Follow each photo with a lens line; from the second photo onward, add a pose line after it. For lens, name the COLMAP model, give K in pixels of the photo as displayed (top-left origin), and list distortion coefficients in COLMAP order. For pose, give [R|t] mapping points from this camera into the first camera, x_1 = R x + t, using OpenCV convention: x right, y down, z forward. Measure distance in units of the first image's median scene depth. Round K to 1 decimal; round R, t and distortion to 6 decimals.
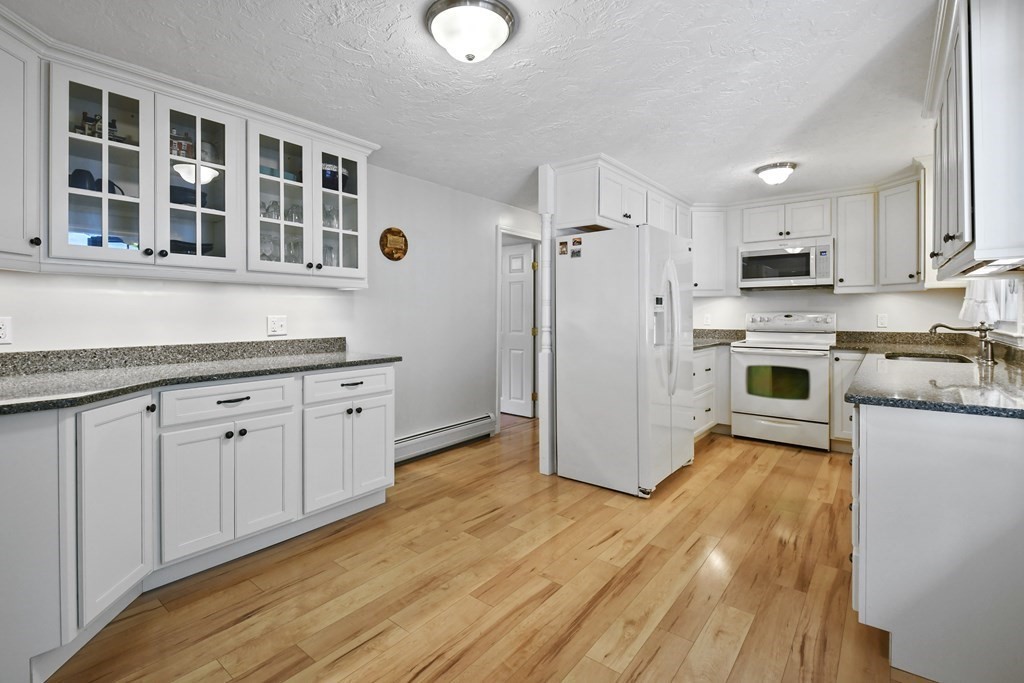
lens RADIAL K [[463.0, 0, 494.7], [0, 463.0, 313.8], [0, 0, 1]] dist [-0.003100, -0.001689]
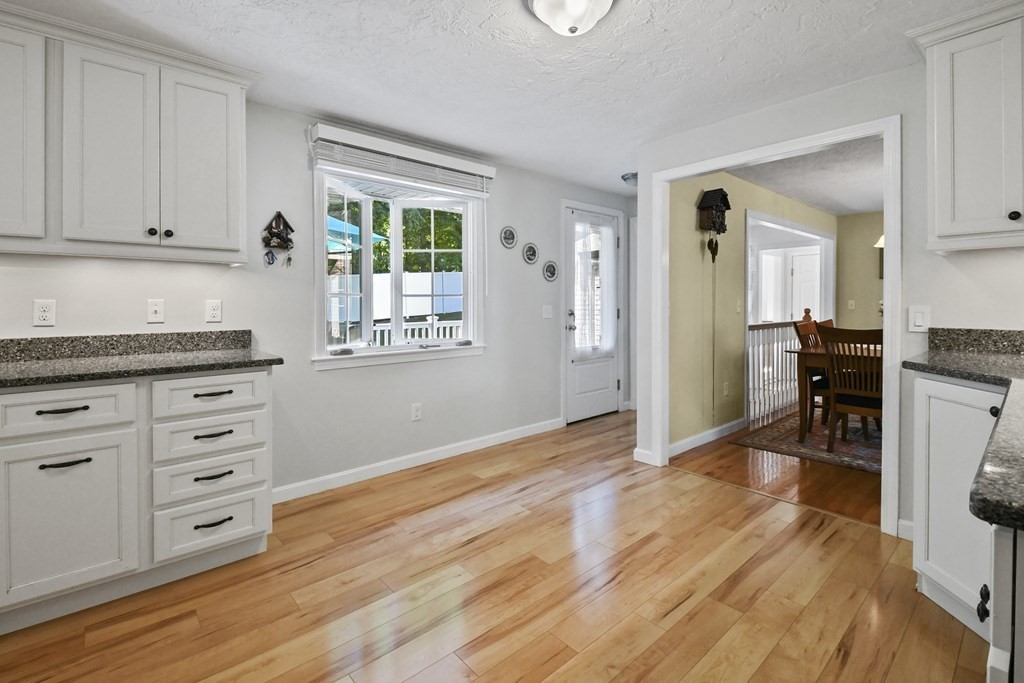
lens RADIAL K [[463.0, 0, 501.0], [0, 463.0, 306.3], [0, 0, 1]] dist [-0.003100, -0.001689]
pose [[-0.986609, 0.005201, 0.163019, -0.062407], [0.006048, 0.999971, 0.004700, 0.020944], [-0.162990, 0.005623, -0.986612, 1.931054]]
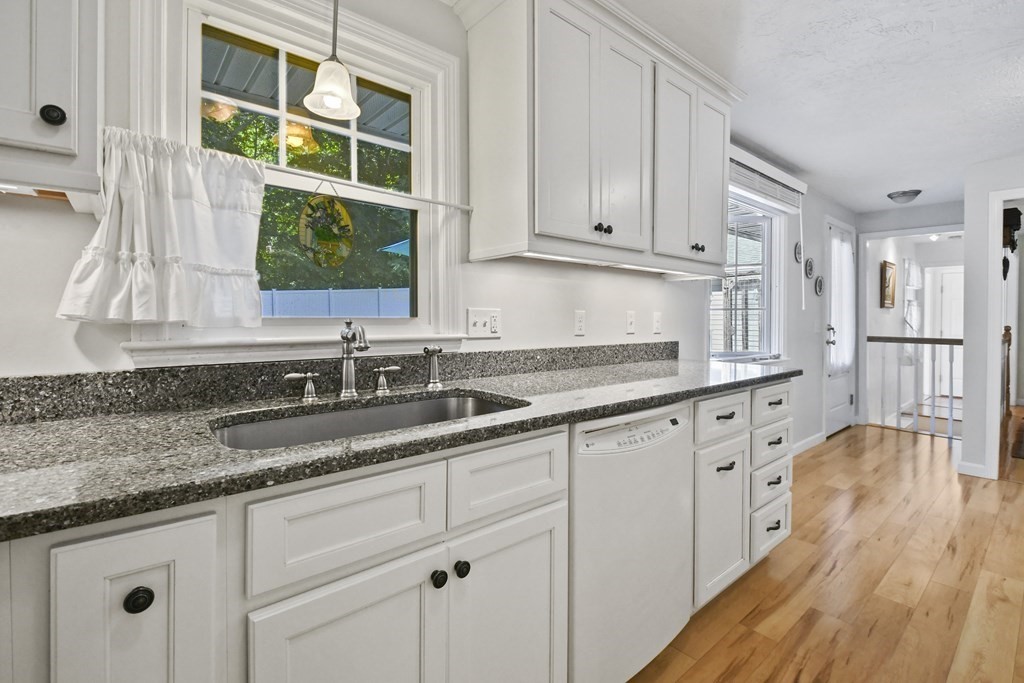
lens RADIAL K [[463.0, 0, 499.2], [0, 463.0, 319.7], [0, 0, 1]] dist [-0.003100, -0.001689]
pose [[-0.983201, -0.010827, 0.182205, 1.232234], [-0.009203, 0.999910, 0.009757, 0.018339], [-0.182294, 0.007917, -0.983212, 2.209459]]
